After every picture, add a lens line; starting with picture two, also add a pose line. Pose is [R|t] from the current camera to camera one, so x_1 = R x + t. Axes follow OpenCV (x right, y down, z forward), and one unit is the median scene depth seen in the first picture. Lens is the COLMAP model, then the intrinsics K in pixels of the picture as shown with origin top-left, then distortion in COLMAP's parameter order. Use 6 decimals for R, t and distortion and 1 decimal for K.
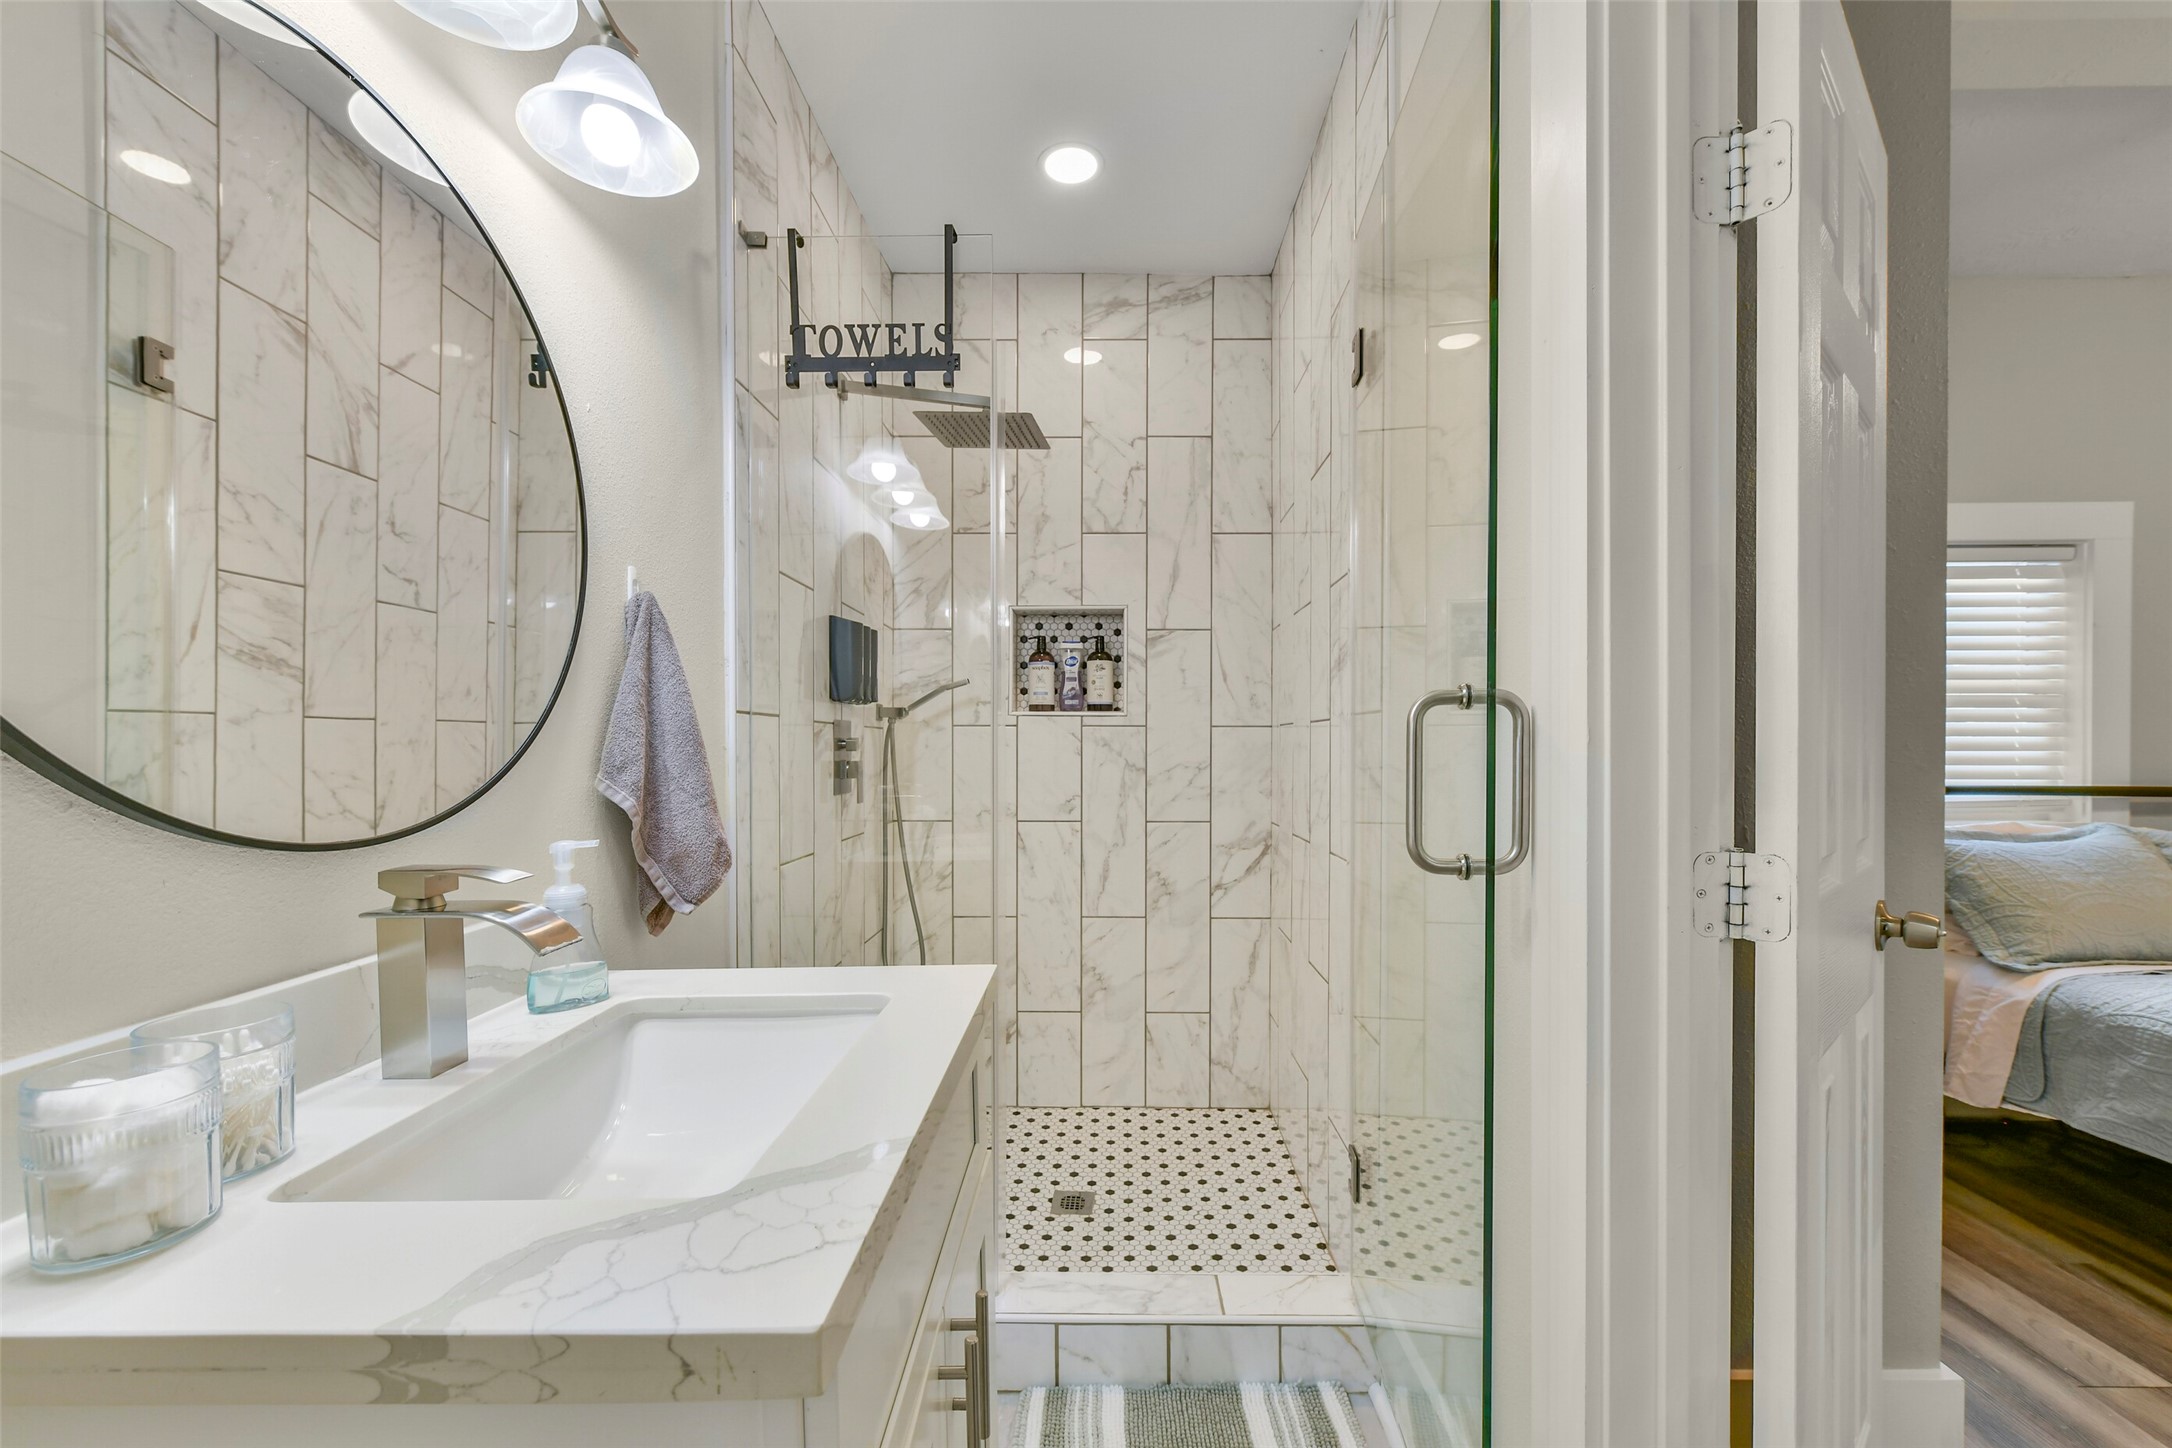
lens RADIAL K [[838.3, 0, 1086.5], [0, 838.3, 750.3], [0, 0, 1]] dist [-0.000384, -0.000086]
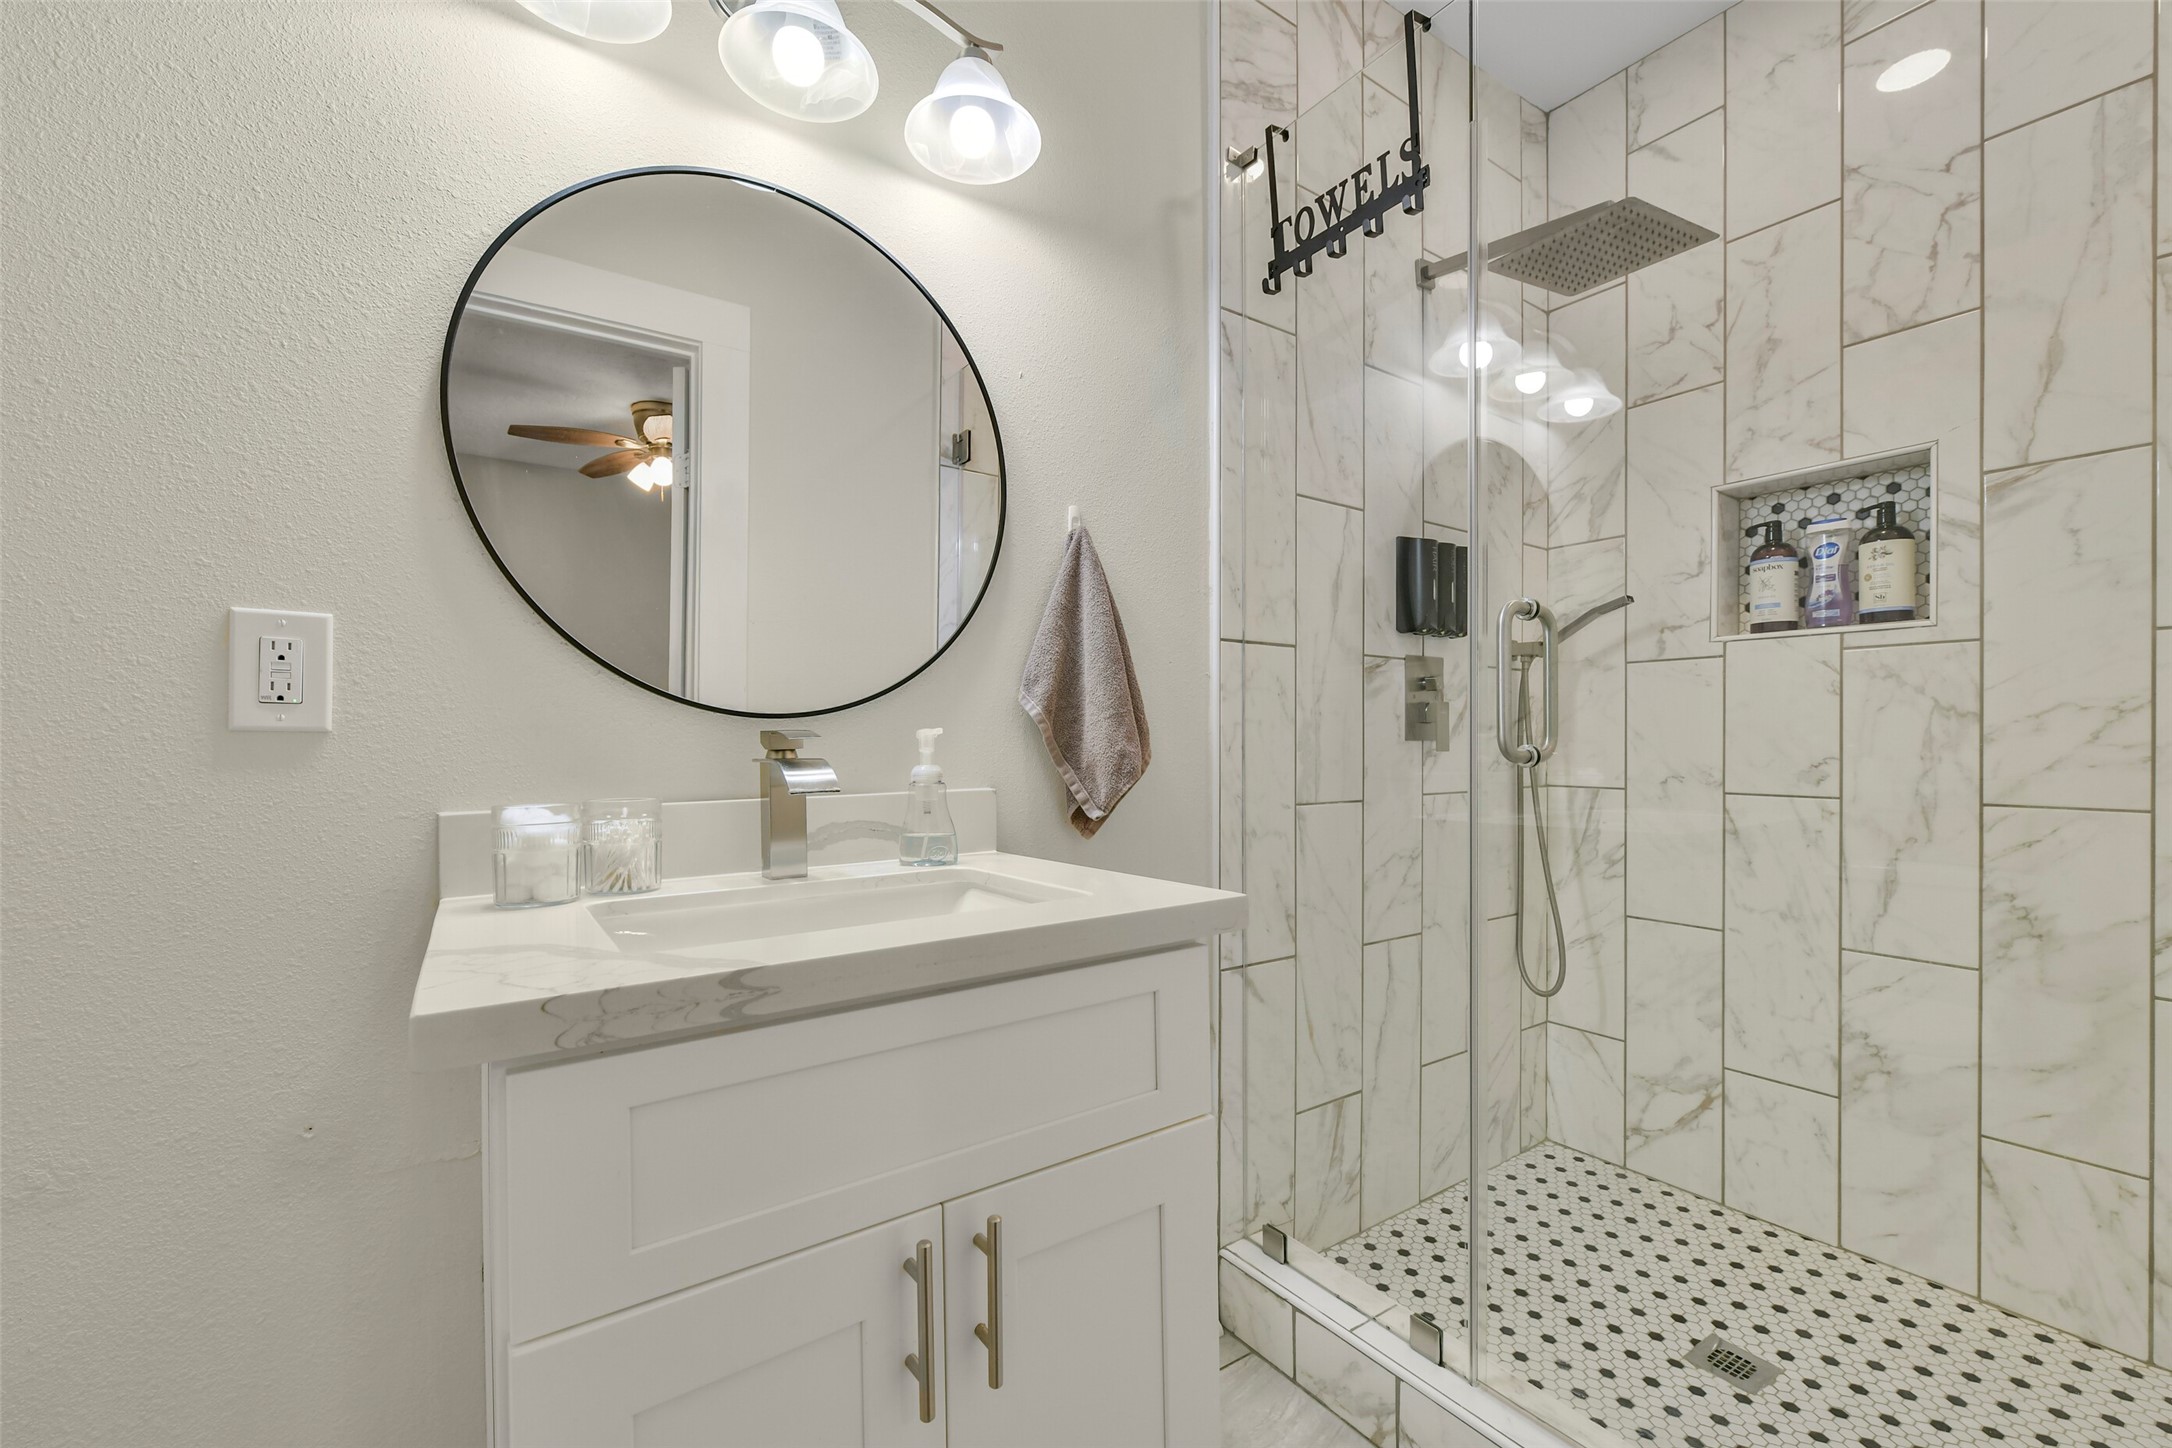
lens RADIAL K [[870.7, 0, 1090.2], [0, 870.7, 731.1], [0, 0, 1]] dist [-0.002377, -0.000238]
pose [[0.598022, -0.005454, -0.801461, 0.184801], [-0.003162, 0.999953, -0.009163, 0.042296], [0.801474, 0.008014, 0.597976, 0.150455]]
